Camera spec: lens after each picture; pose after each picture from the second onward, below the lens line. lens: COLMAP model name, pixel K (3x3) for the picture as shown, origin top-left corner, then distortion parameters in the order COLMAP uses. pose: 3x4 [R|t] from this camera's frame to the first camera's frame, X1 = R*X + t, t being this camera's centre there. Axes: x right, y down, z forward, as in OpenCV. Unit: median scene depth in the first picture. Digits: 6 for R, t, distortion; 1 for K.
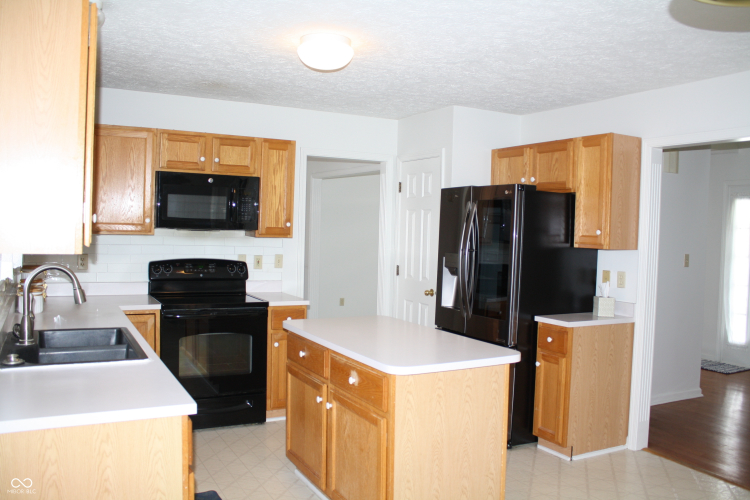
lens RADIAL K [[641.4, 0, 370.7], [0, 641.4, 246.7], [0, 0, 1]] dist [-0.148210, 0.132155]
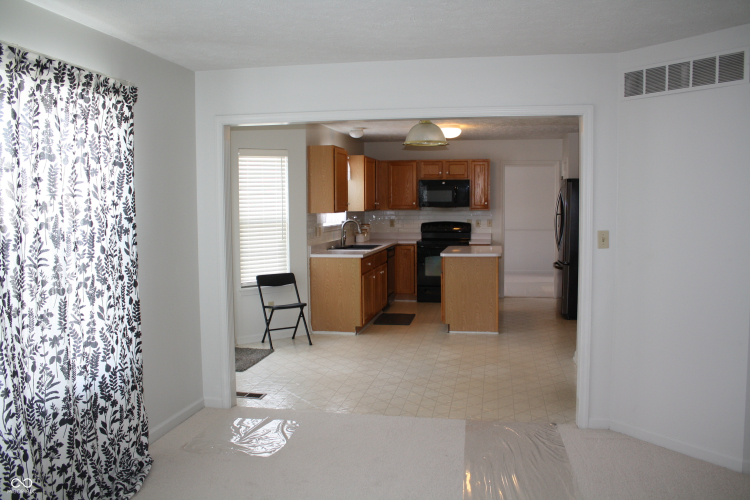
lens RADIAL K [[641.4, 0, 370.7], [0, 641.4, 246.7], [0, 0, 1]] dist [-0.148210, 0.132155]
pose [[0.773958, 0.008162, -0.633185, 0.883060], [0.009863, 0.999640, 0.024941, 0.048781], [0.633160, -0.025548, 0.773599, -0.763942]]
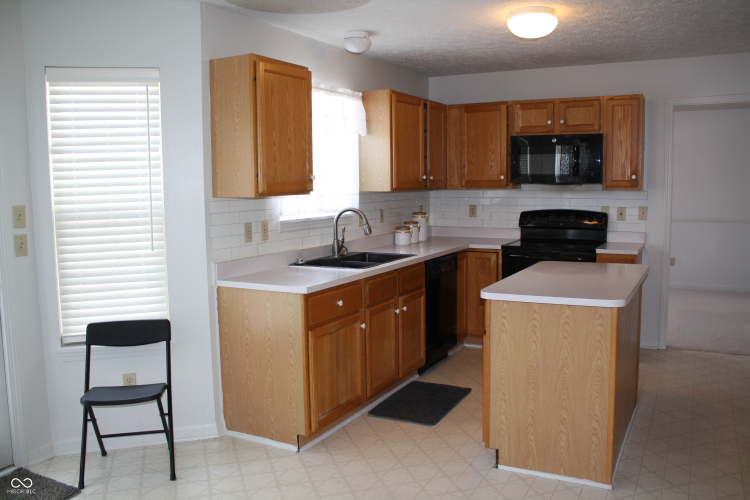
lens RADIAL K [[641.4, 0, 370.7], [0, 641.4, 246.7], [0, 0, 1]] dist [-0.148210, 0.132155]
pose [[0.555941, 0.050639, -0.829678, 0.516254], [-0.000103, 0.998147, 0.060853, 0.017142], [0.831222, -0.033745, 0.554916, 0.090331]]
